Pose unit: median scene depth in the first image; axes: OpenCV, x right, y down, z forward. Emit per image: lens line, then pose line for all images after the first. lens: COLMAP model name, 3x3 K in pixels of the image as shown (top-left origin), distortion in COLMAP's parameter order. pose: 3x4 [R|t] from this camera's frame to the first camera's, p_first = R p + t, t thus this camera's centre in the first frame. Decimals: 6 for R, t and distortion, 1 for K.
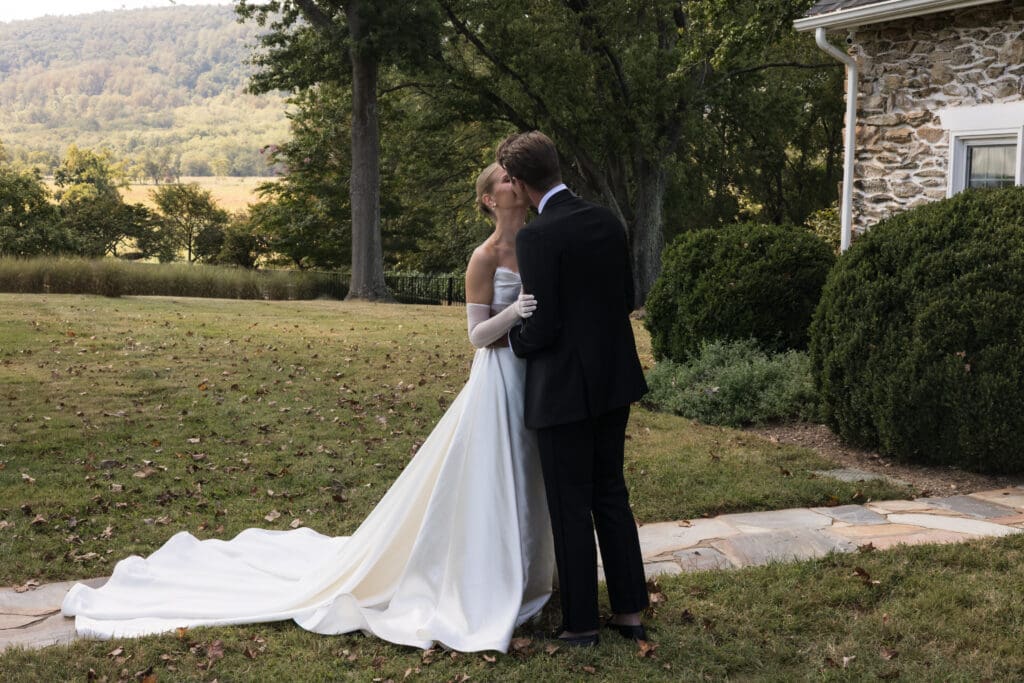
lens RADIAL K [[1744.7, 0, 512.0], [0, 1744.7, 341.5], [0, 0, 1]] dist [0.012153, 0.190196]
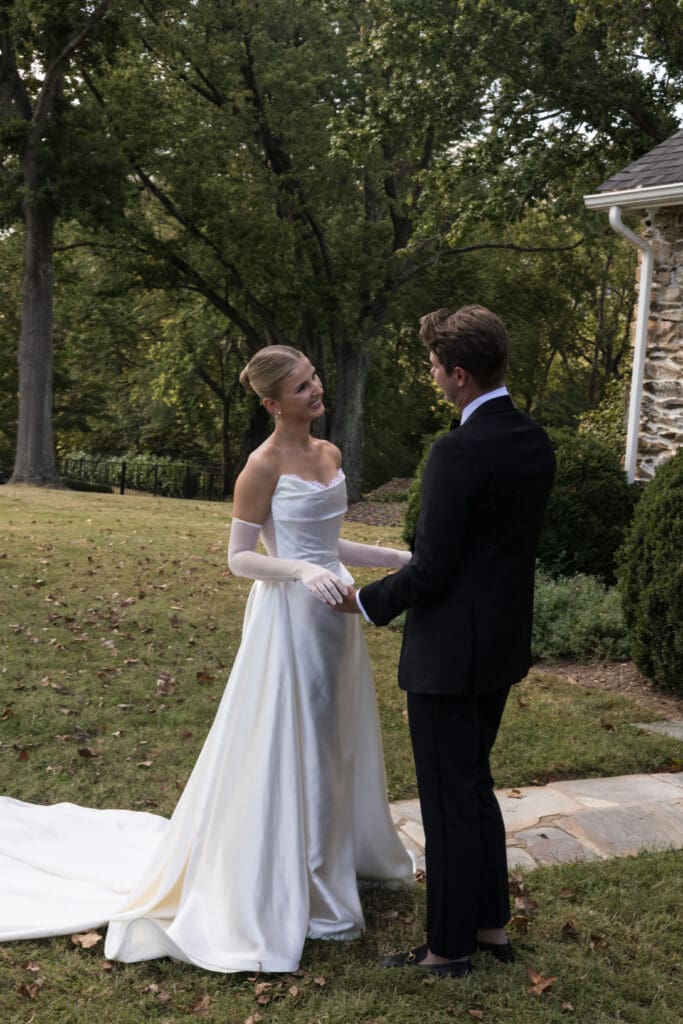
lens RADIAL K [[1744.7, 0, 341.6], [0, 1744.7, 546.2], [0, 0, 1]] dist [0.012153, 0.190196]
pose [[0.989114, 0.033935, 0.143186, -0.078894], [-0.036485, 0.999218, 0.015225, -0.017064], [-0.142558, -0.020283, 0.989579, 0.146084]]
